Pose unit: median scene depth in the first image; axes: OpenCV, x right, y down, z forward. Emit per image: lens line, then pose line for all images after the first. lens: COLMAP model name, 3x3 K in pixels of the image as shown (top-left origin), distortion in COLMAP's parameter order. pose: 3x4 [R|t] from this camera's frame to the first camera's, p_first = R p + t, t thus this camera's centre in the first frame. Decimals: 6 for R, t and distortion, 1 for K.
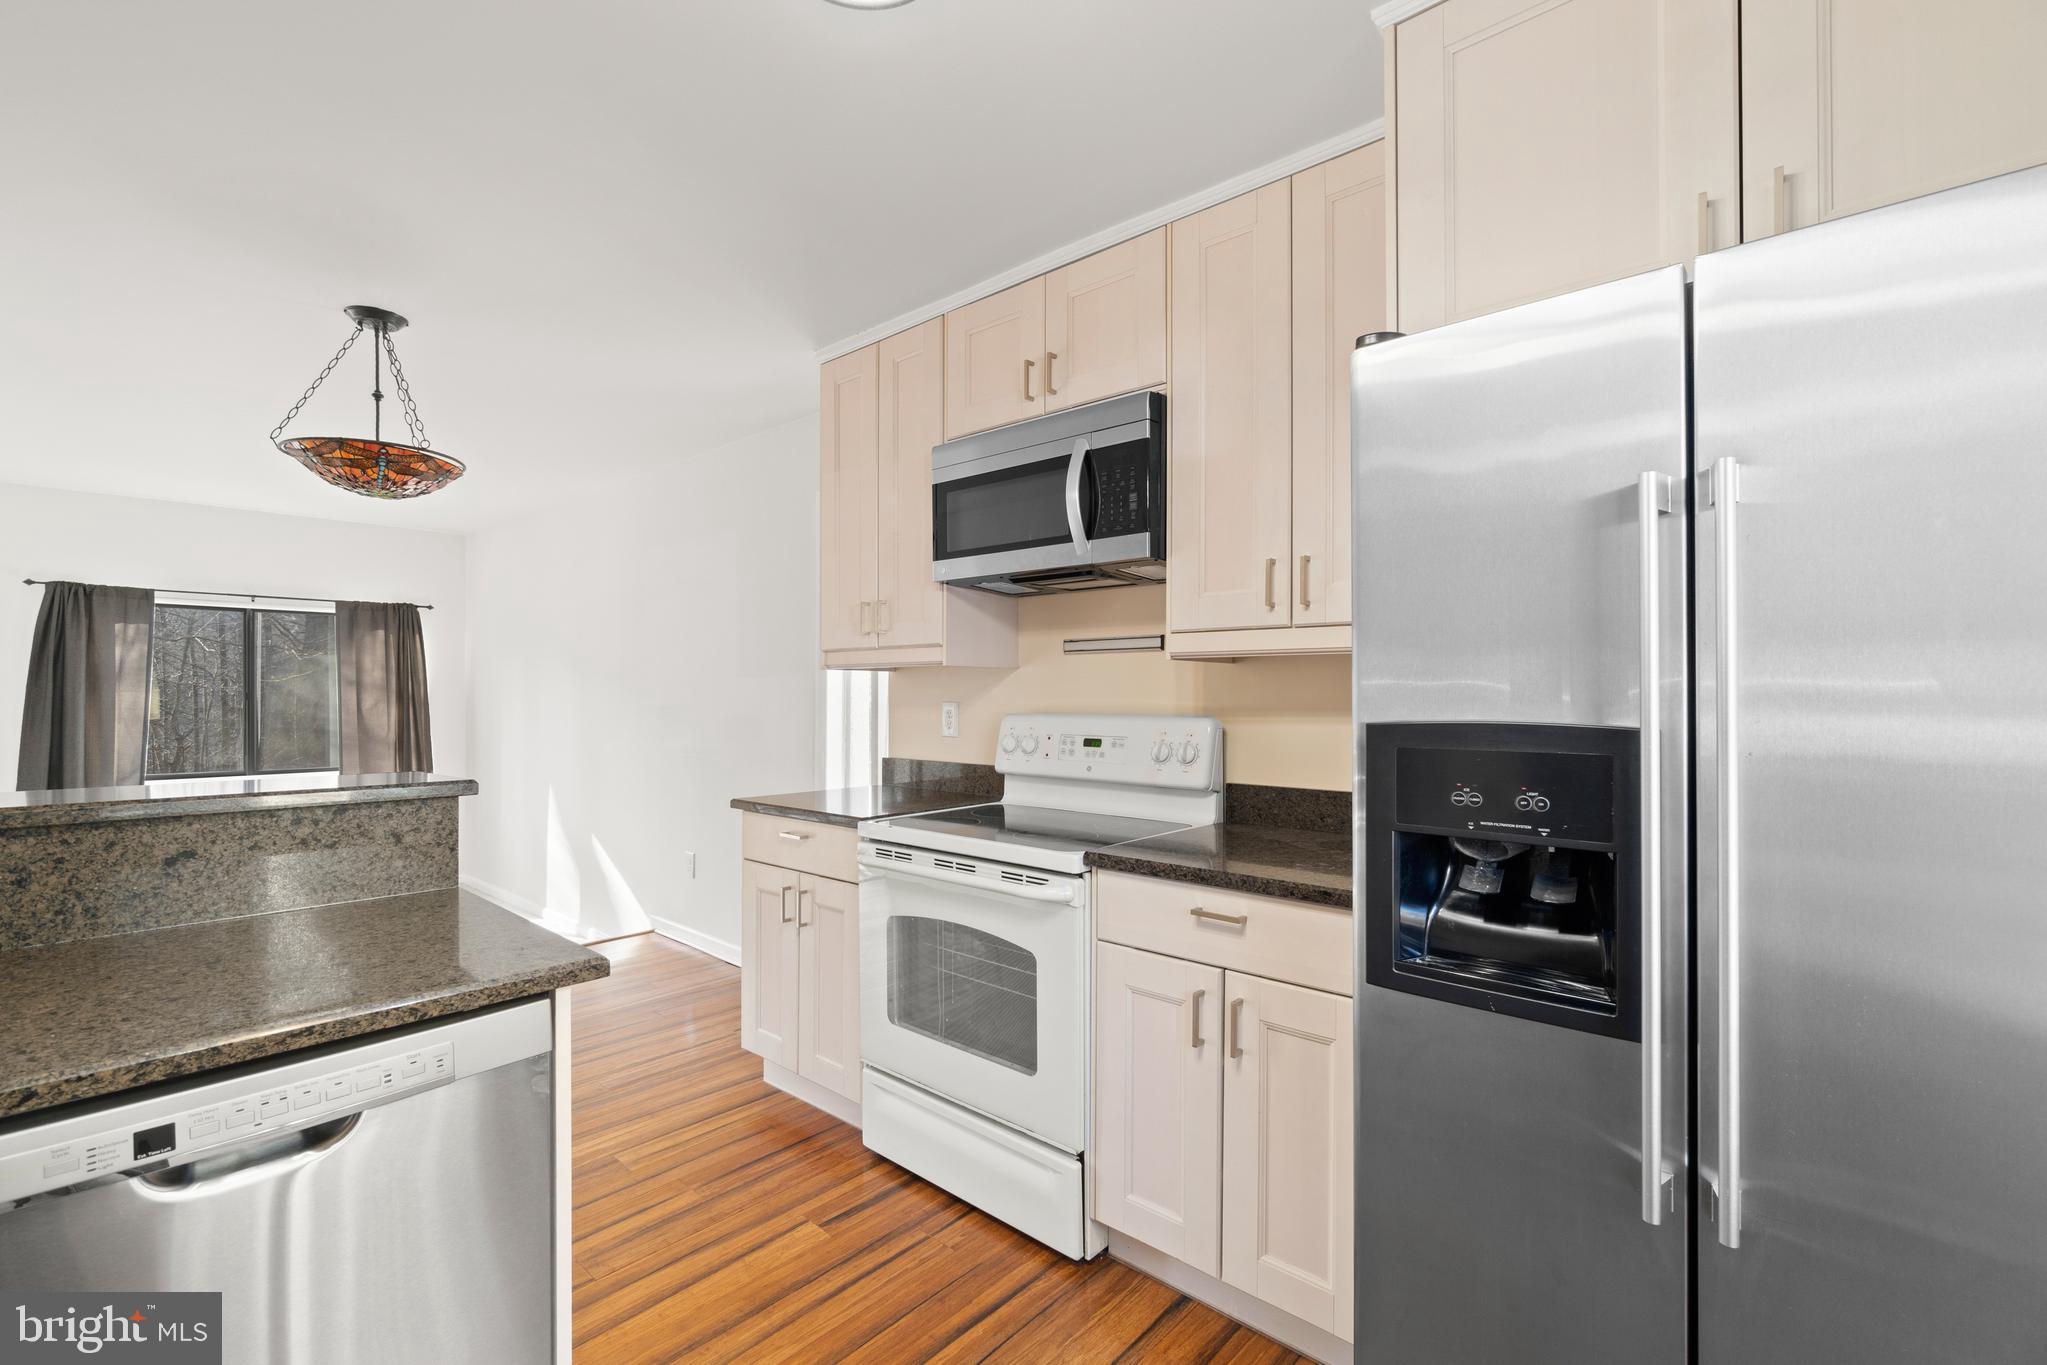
lens RADIAL K [[885.1, 0, 993.6], [0, 885.1, 691.3], [0, 0, 1]] dist [-0.004791, 0.001323]
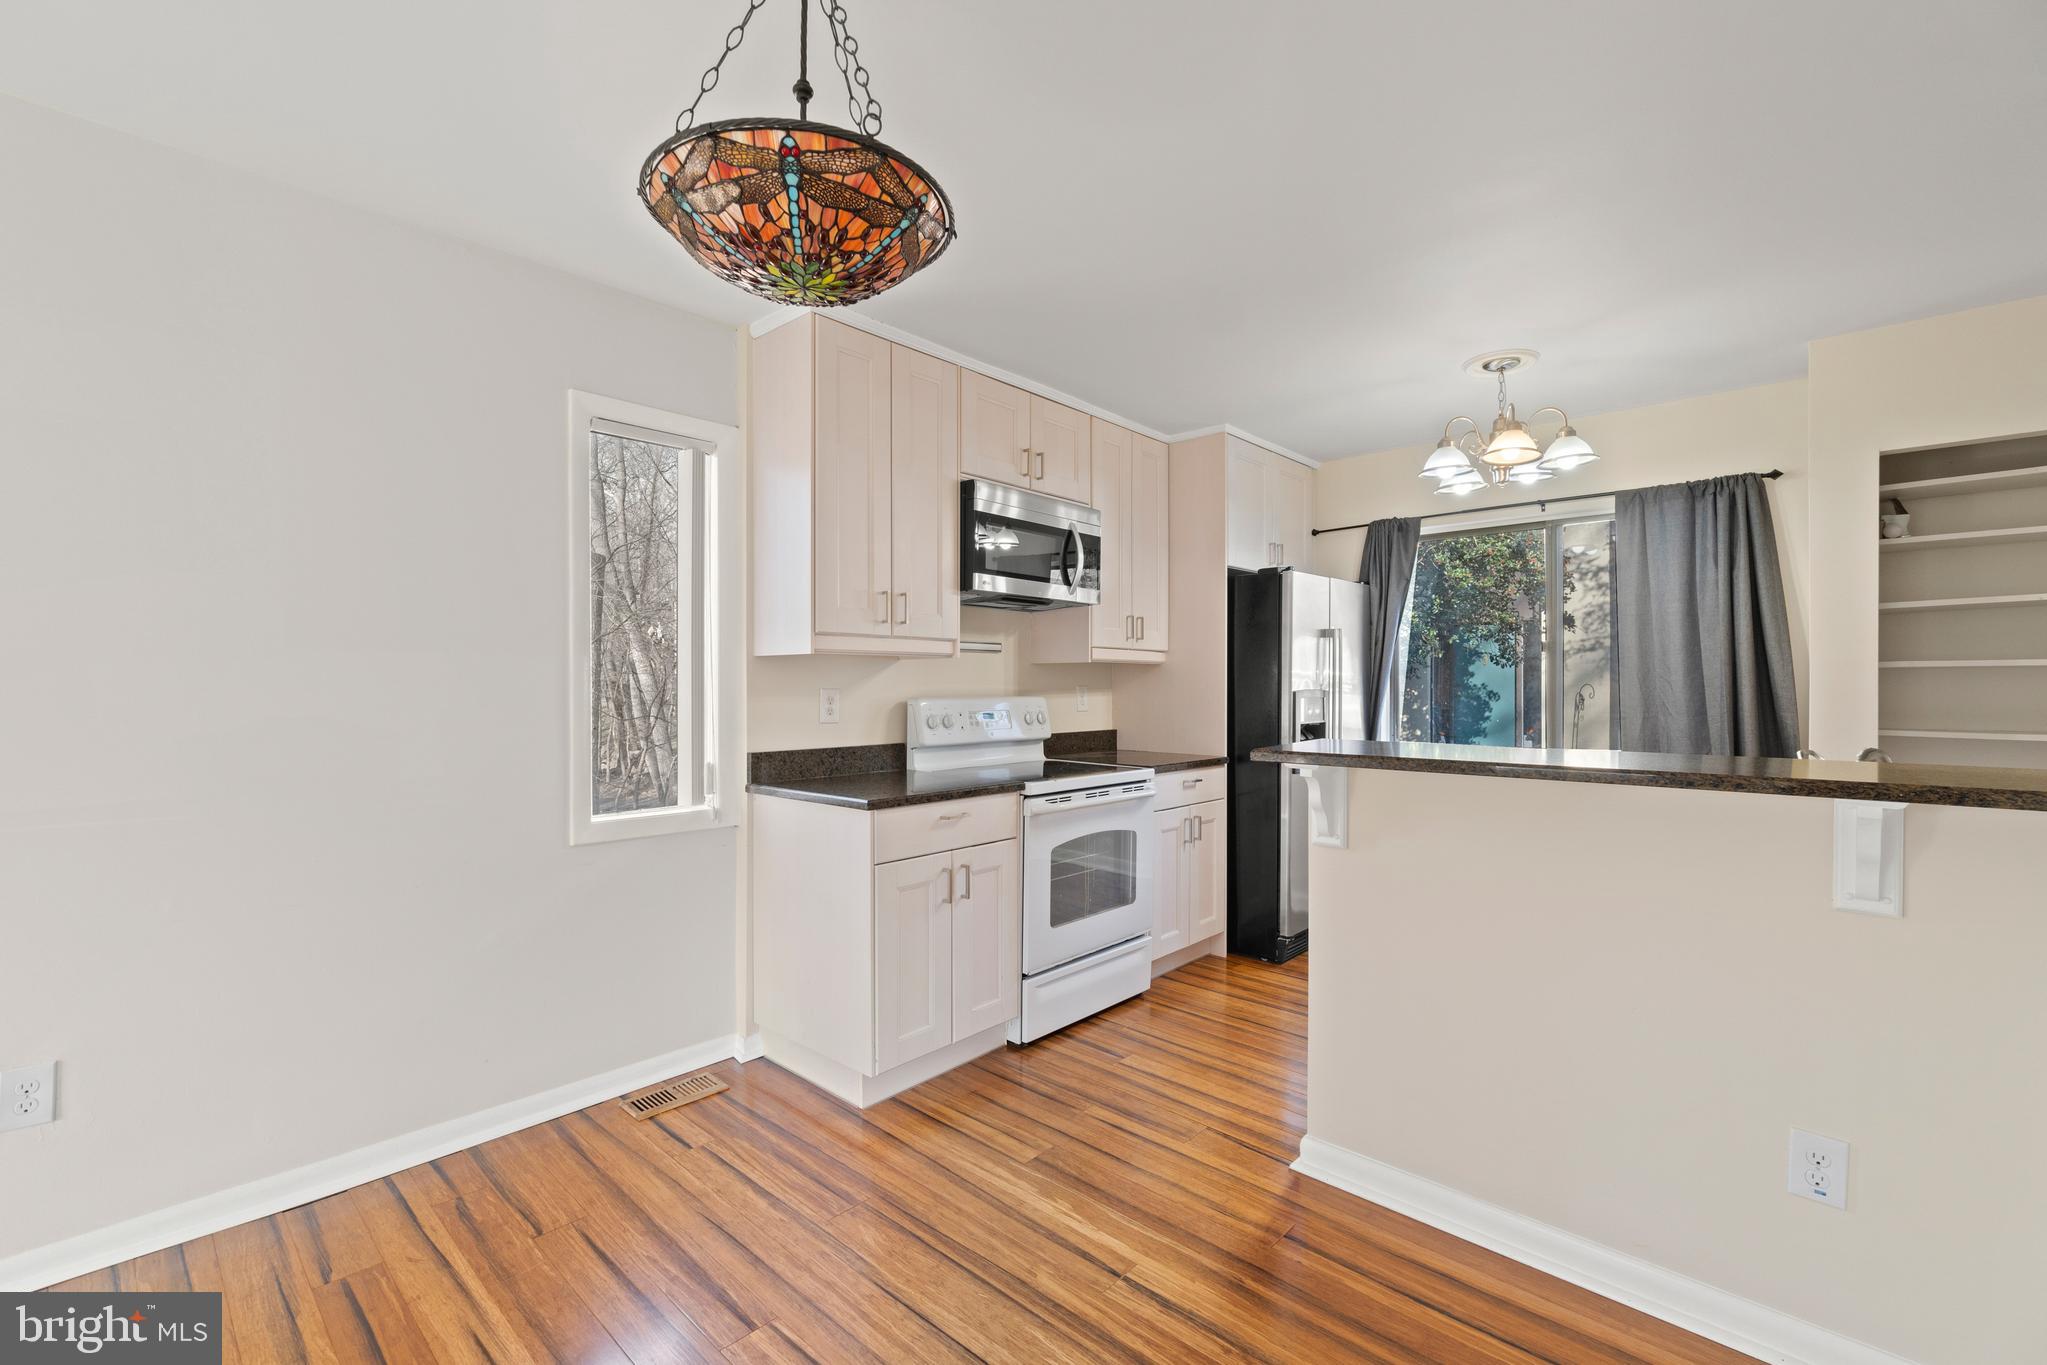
lens RADIAL K [[885.1, 0, 1012.8], [0, 885.1, 682.1], [0, 0, 1]] dist [-0.004791, 0.001323]
pose [[0.000914, 0.003883, 0.999992, -1.316404], [-0.004546, 0.999982, -0.003879, 0.009264], [-0.999989, -0.004542, 0.000931, 0.963783]]
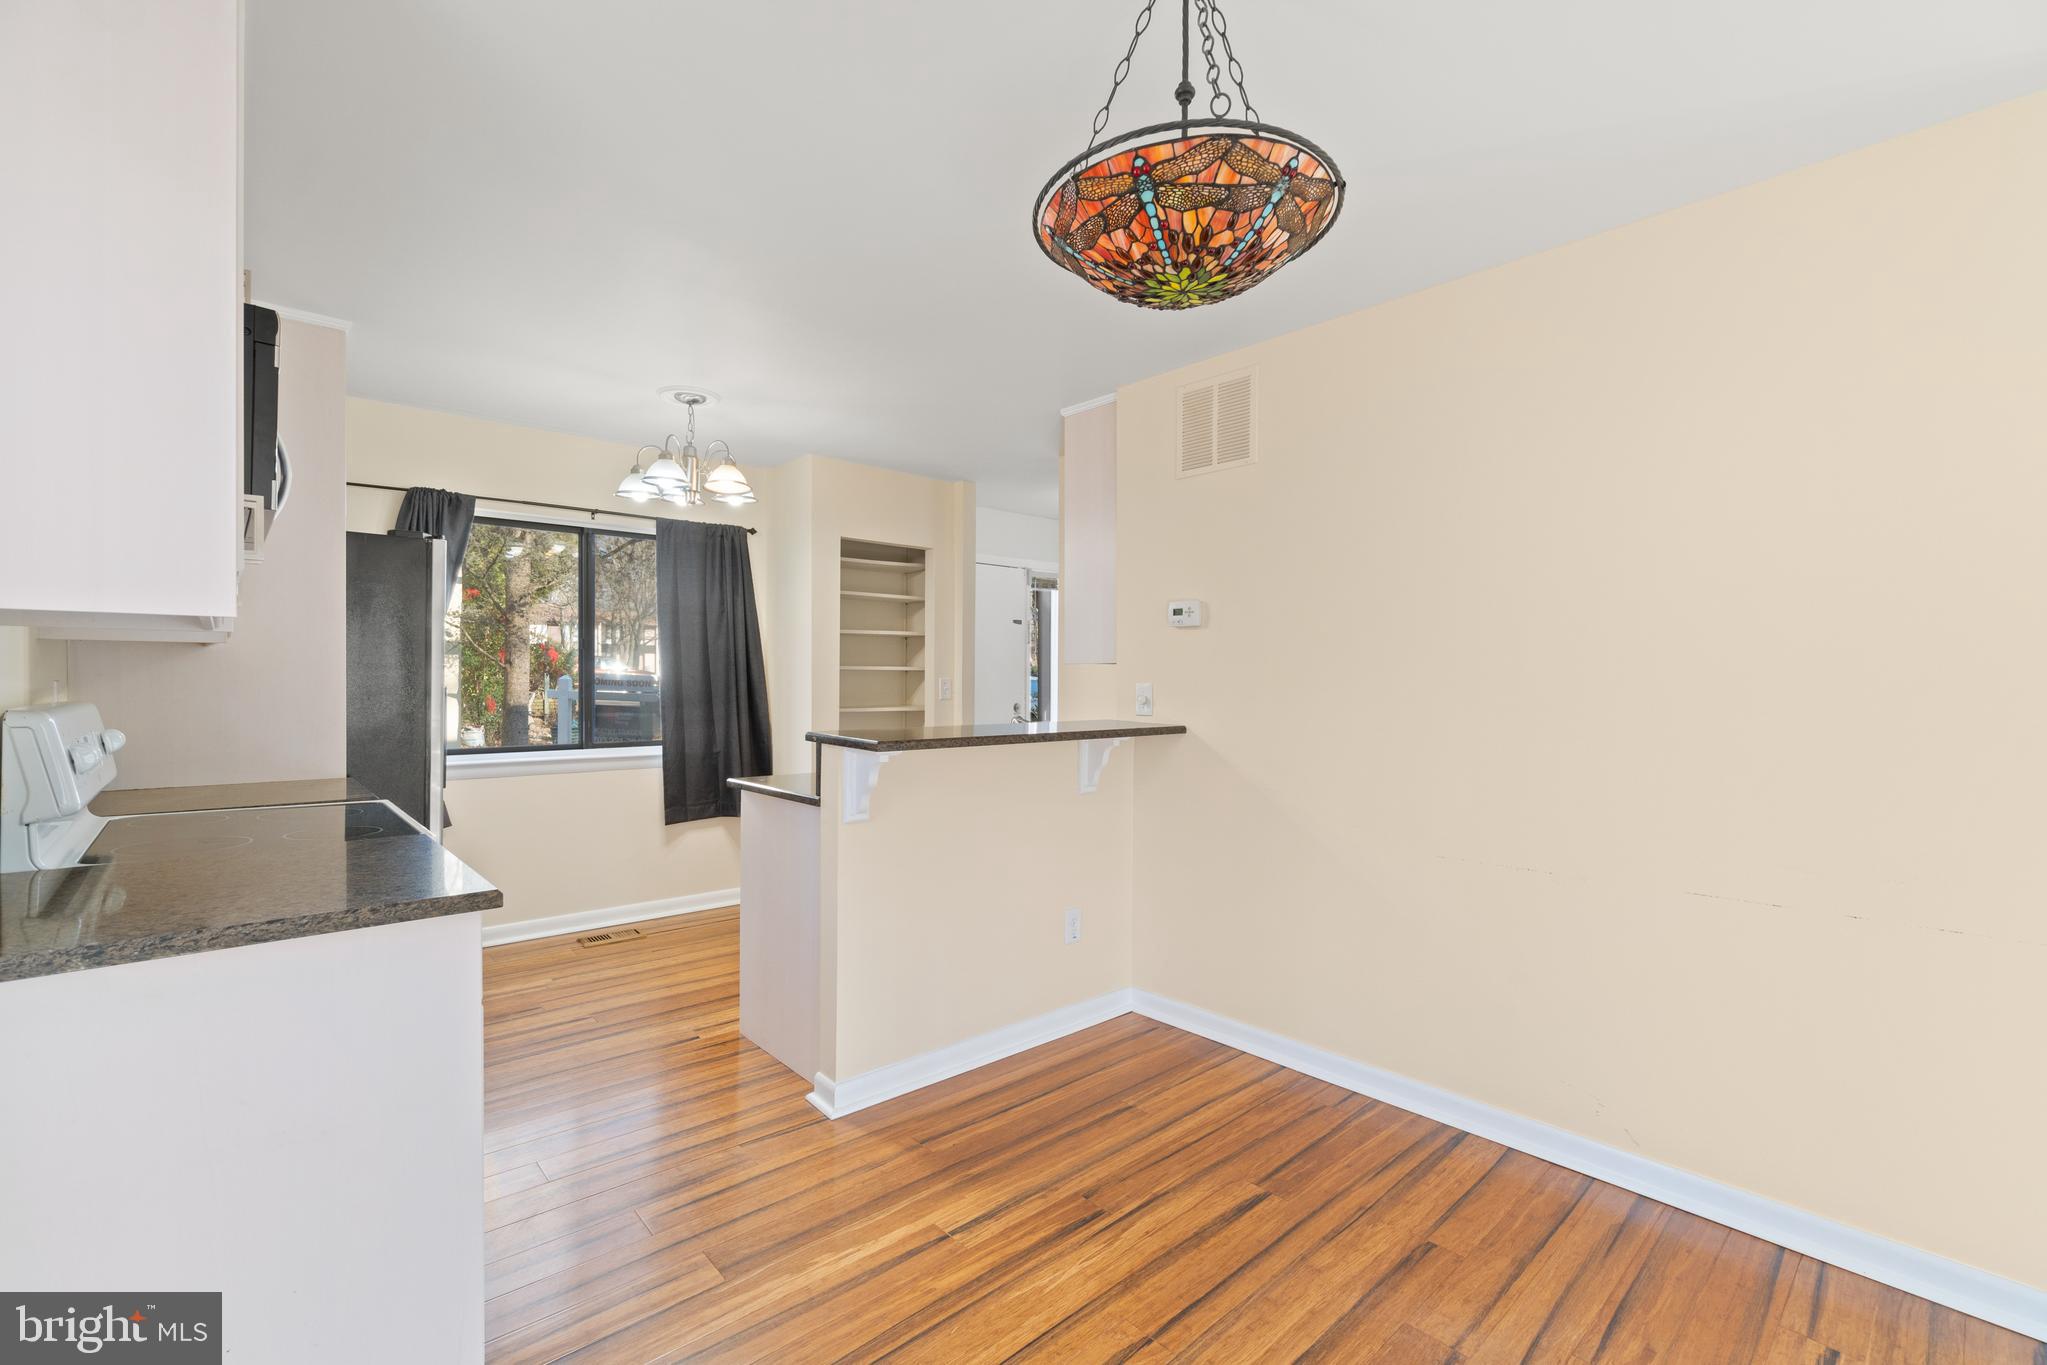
lens RADIAL K [[885.1, 0, 1015.8], [0, 885.1, 686.2], [0, 0, 1]] dist [-0.004791, 0.001323]
pose [[-0.996048, -0.007007, 0.088536, -0.708408], [-0.006436, 0.999957, 0.006729, 0.000552], [-0.088580, 0.006133, -0.996050, 1.654352]]
